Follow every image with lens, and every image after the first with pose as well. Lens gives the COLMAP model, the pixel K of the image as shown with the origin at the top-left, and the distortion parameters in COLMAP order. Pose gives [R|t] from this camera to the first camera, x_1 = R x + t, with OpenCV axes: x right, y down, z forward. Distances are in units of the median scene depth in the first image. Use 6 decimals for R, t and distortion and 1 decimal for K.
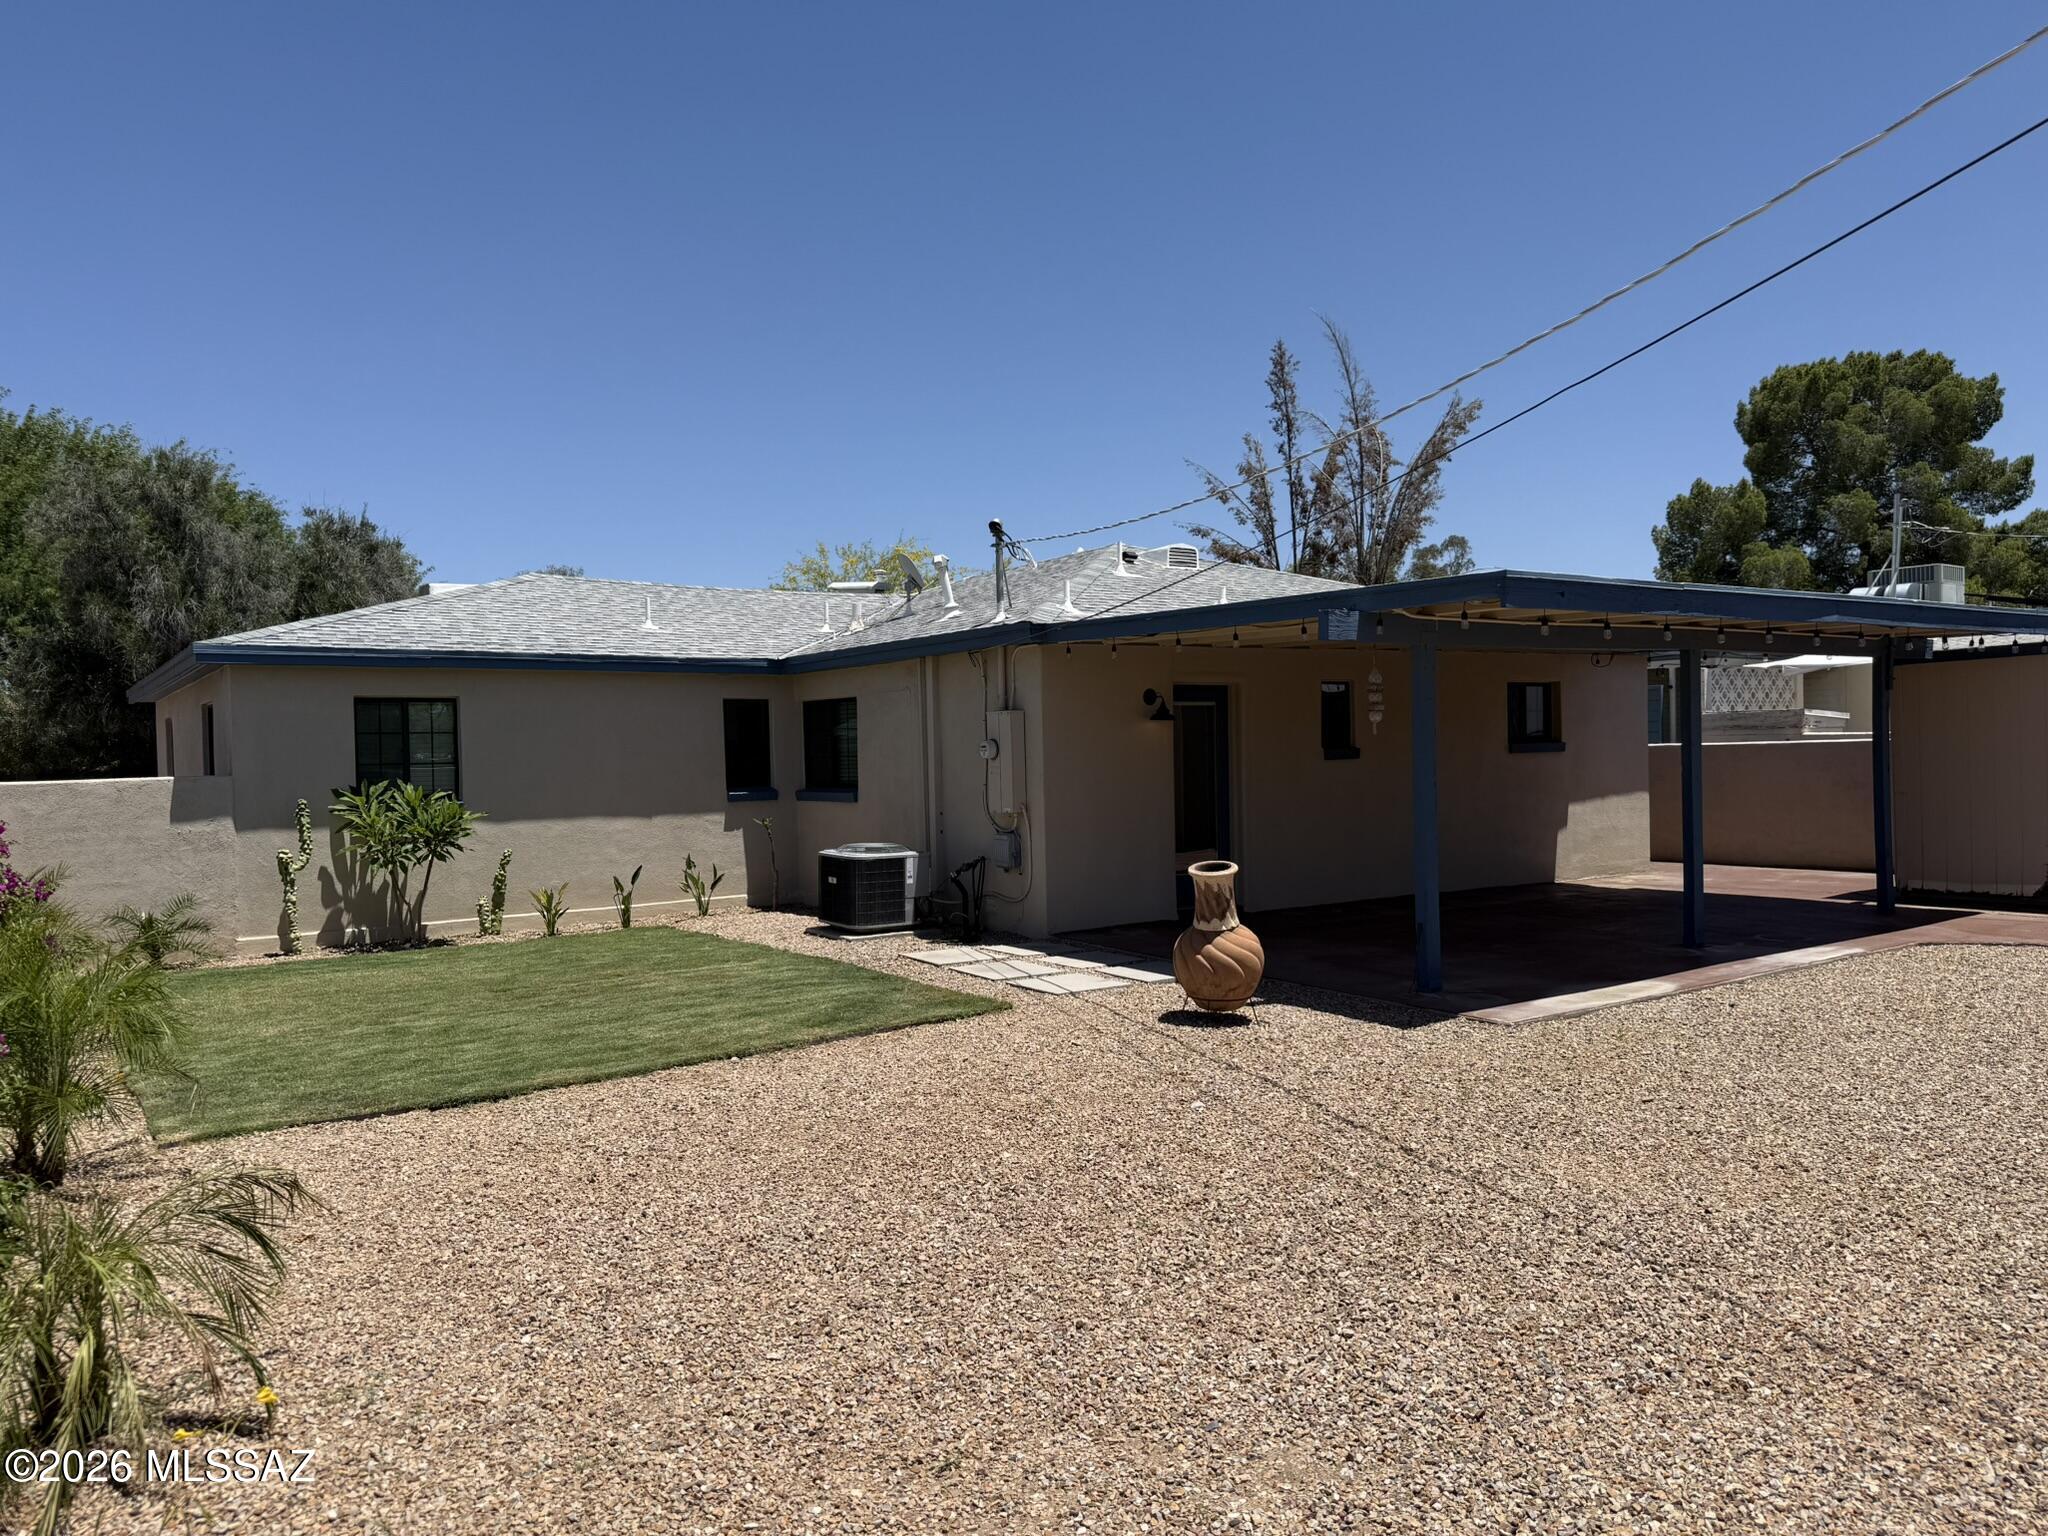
lens RADIAL K [[1429.6, 0, 1024.0], [0, 1429.6, 768.0], [0, 0, 1]] dist [0.078727, -0.094838]
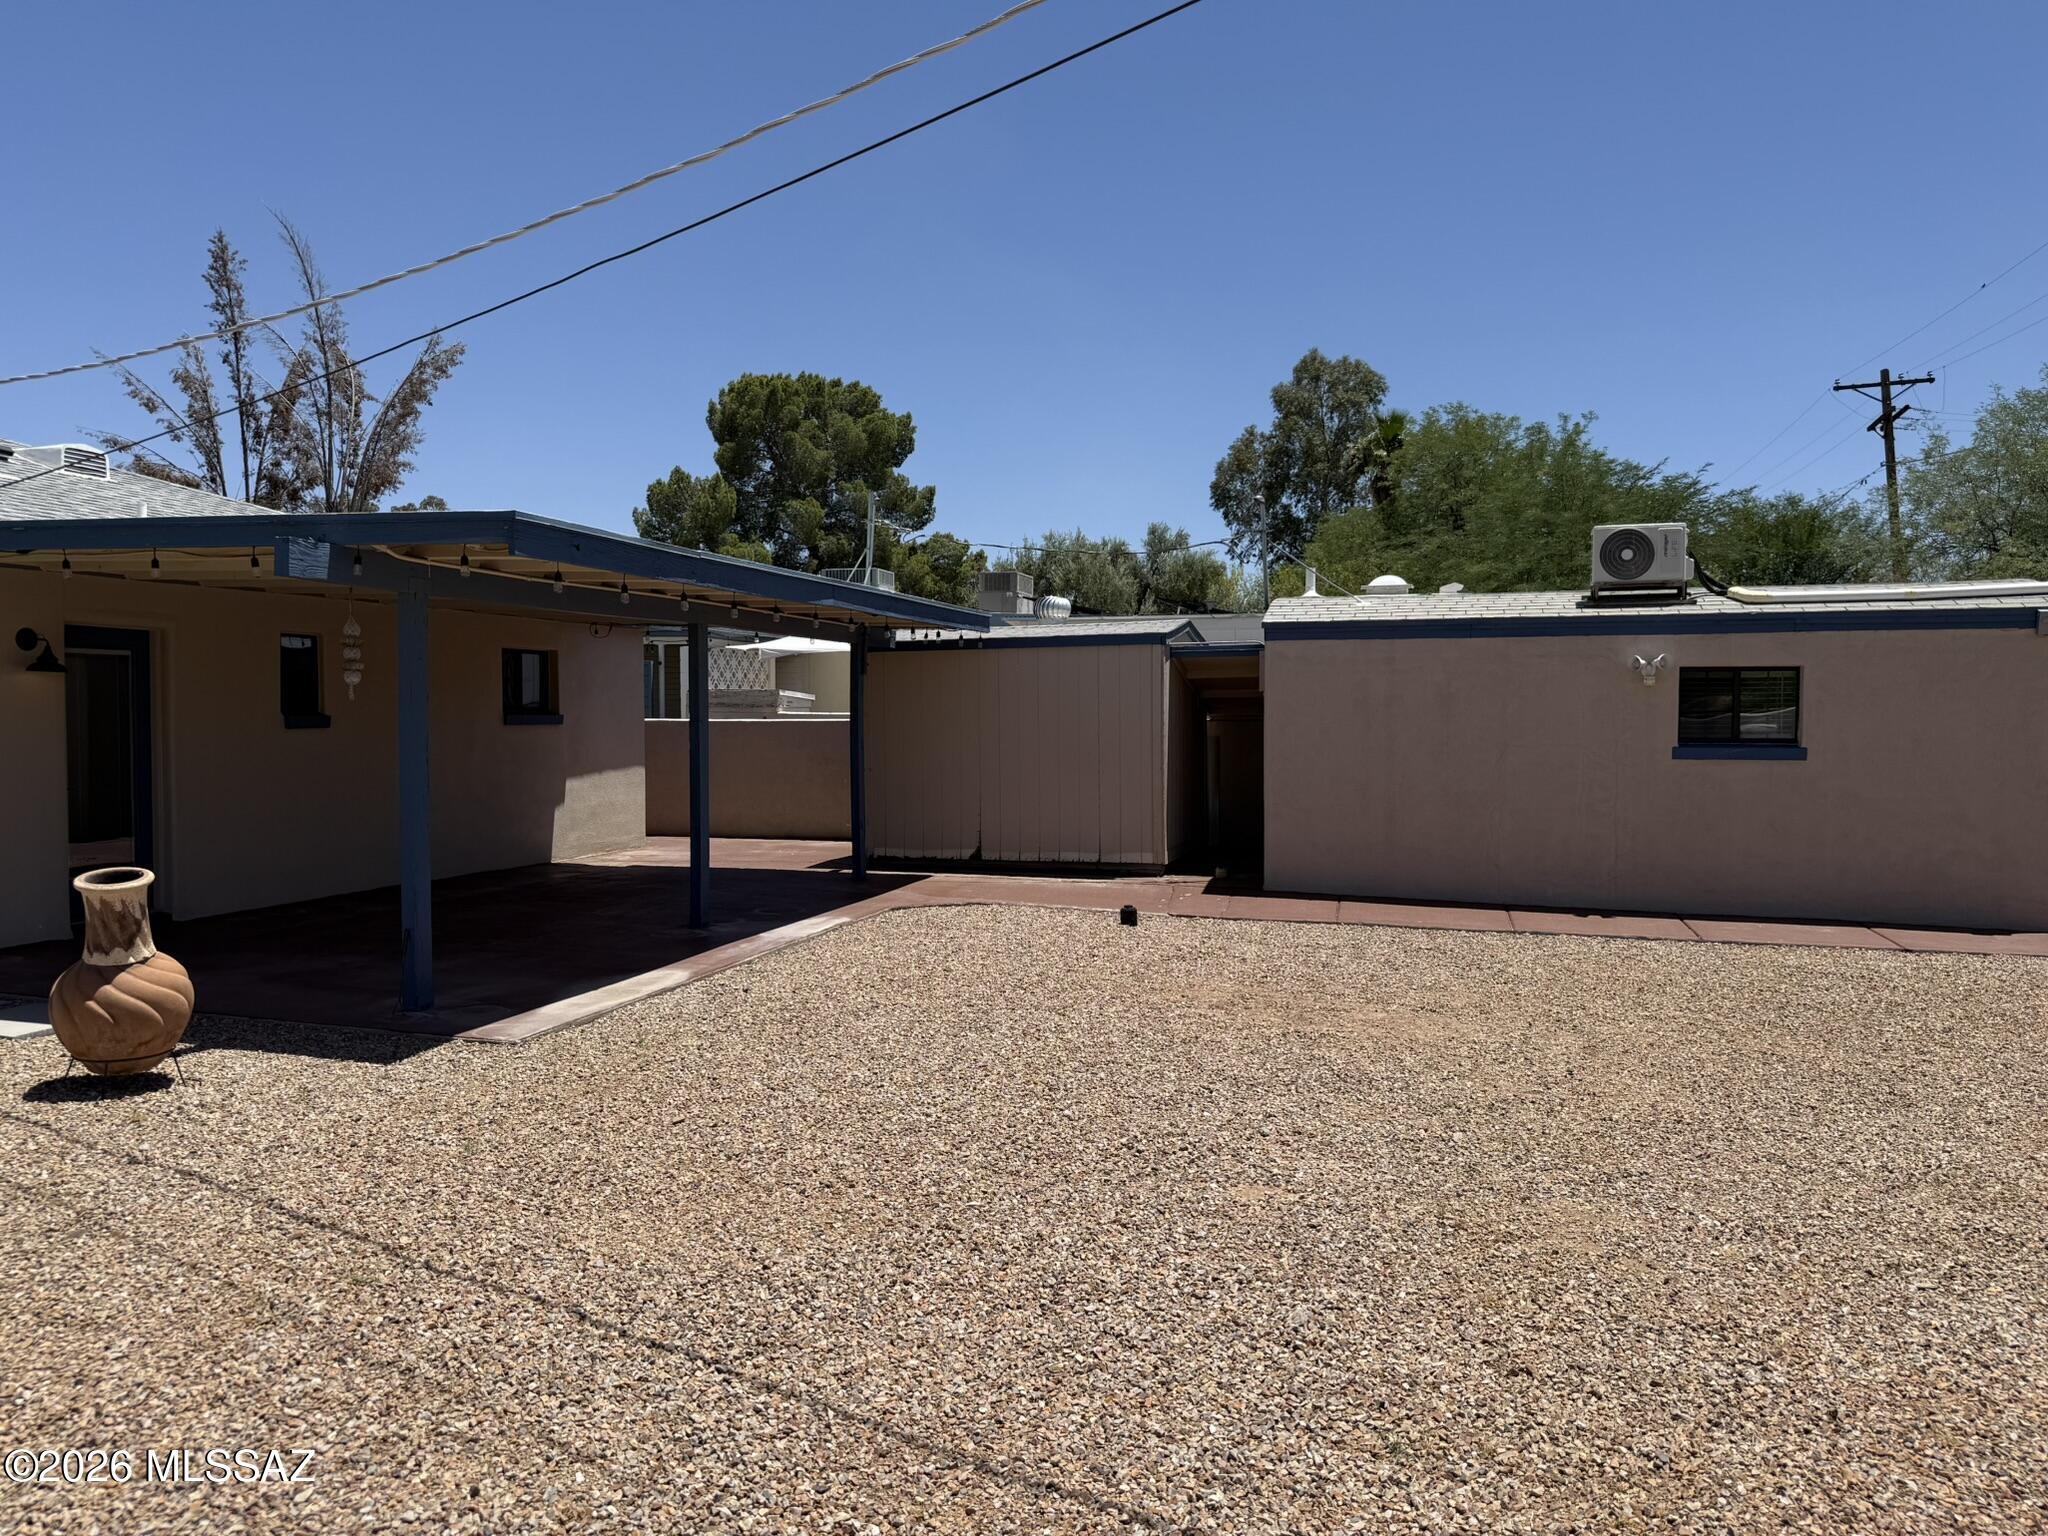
lens RADIAL K [[1447.4, 0, 1024.0], [0, 1447.4, 768.0], [0, 0, 1]] dist [0.161586, -0.285785]
pose [[0.783329, 0.000717, 0.621606, 0.025453], [-0.012761, 0.999807, 0.014928, -0.002437], [-0.621476, -0.019625, 0.783188, 0.118883]]
